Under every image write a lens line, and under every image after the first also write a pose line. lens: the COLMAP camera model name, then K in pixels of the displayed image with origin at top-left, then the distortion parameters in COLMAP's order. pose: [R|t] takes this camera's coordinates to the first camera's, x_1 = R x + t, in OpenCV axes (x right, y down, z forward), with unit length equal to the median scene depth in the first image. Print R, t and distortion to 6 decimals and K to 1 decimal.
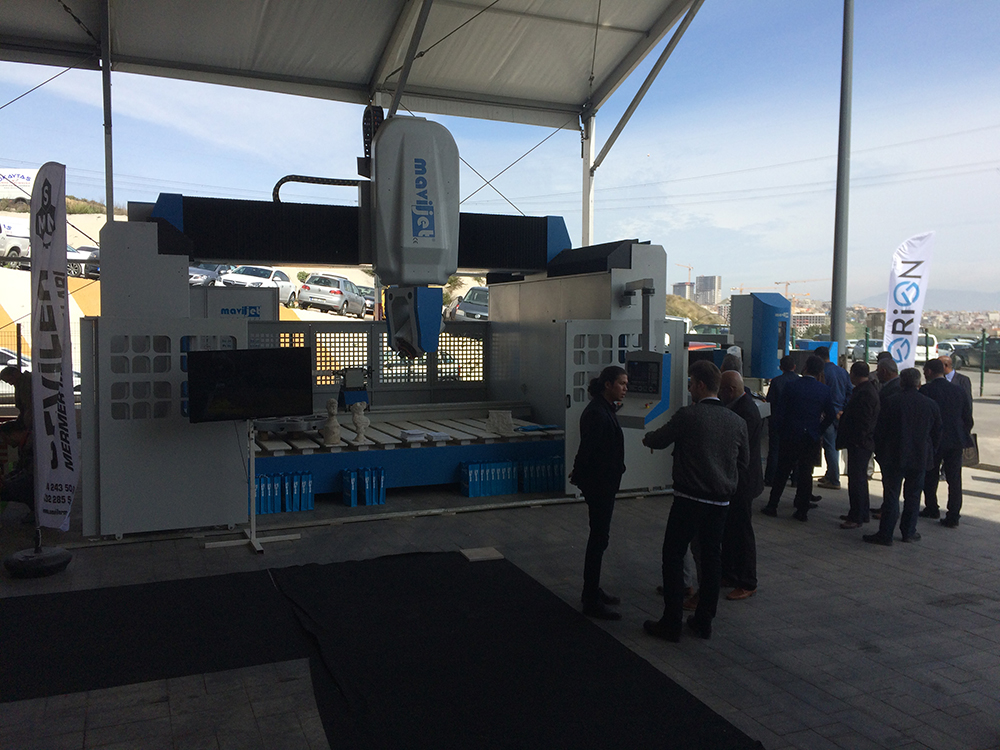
lens RADIAL K [[873.4, 0, 500.0], [0, 873.4, 375.0], [0, 0, 1]] dist [0.081724, -0.125606]
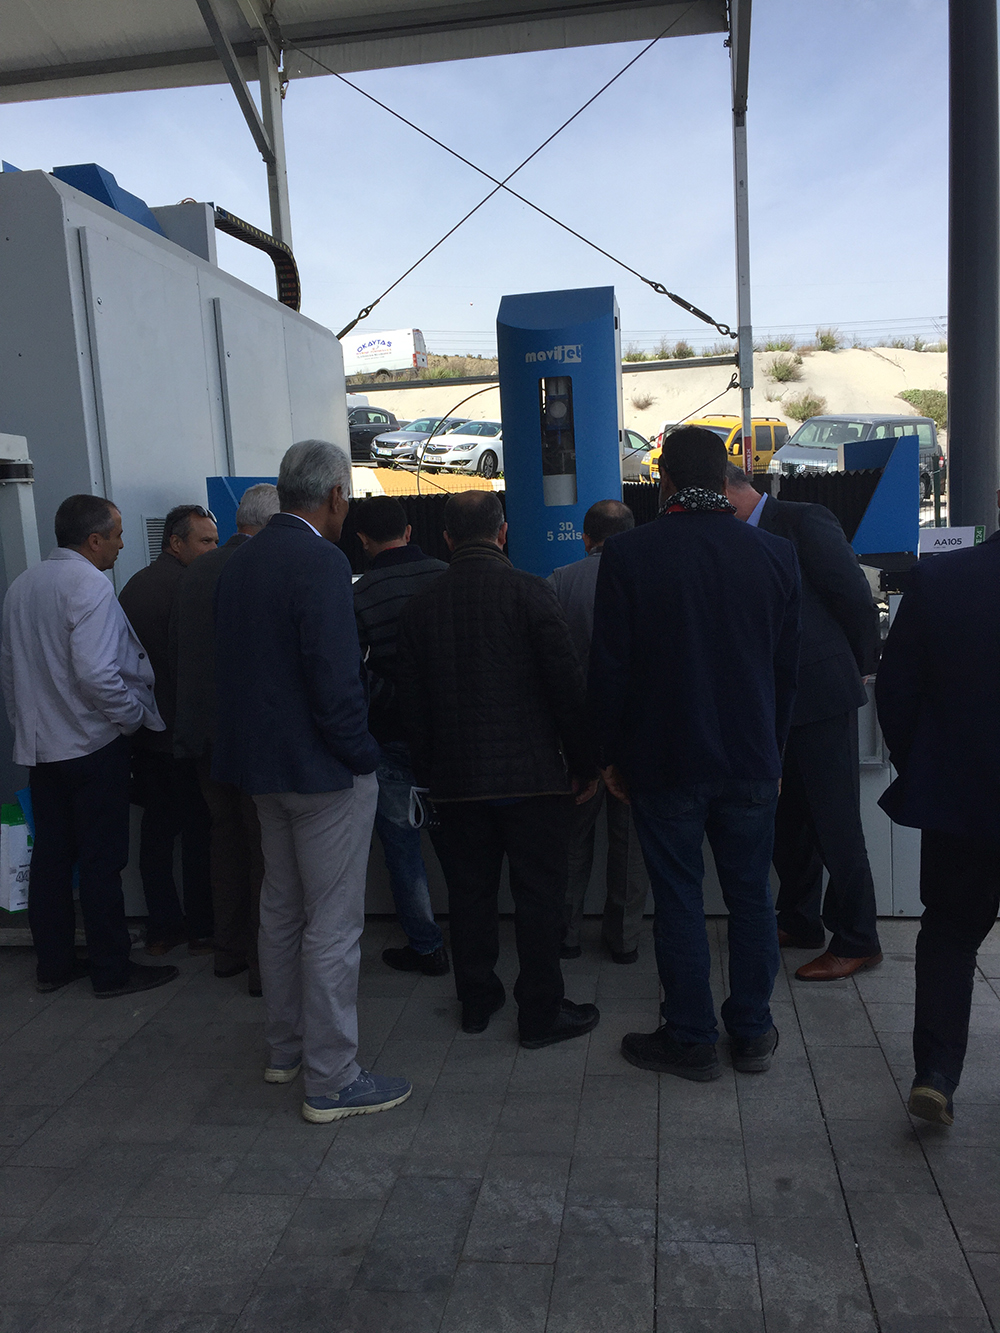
lens RADIAL K [[1146.9, 0, 500.0], [0, 1146.9, 666.5], [0, 0, 1]] dist [0.037697, -0.000449]
pose [[0.842482, 0.014853, -0.538520, 0.554470], [0.026114, 0.997319, 0.068361, 0.009768], [0.538091, -0.071656, 0.839835, 0.709667]]
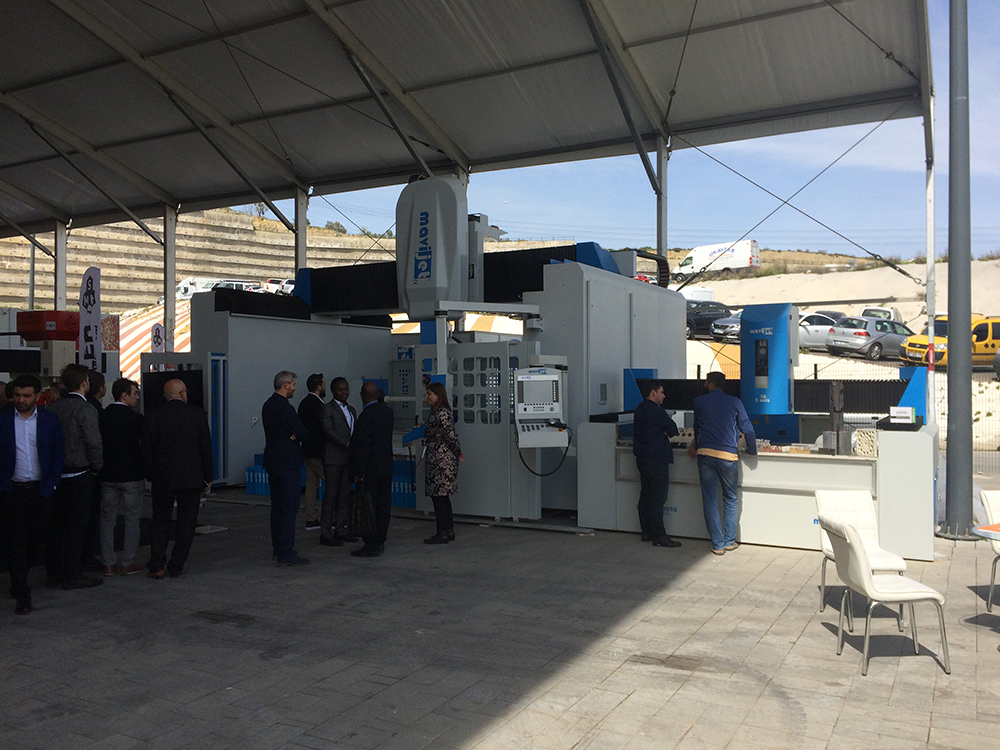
lens RADIAL K [[873.4, 0, 500.0], [0, 873.4, 375.0], [0, 0, 1]] dist [0.081724, -0.125606]
pose [[0.607076, -0.010175, -0.794579, 0.854935], [-0.041455, 0.998151, -0.044454, 0.014816], [0.793562, 0.059926, 0.605531, 0.380989]]
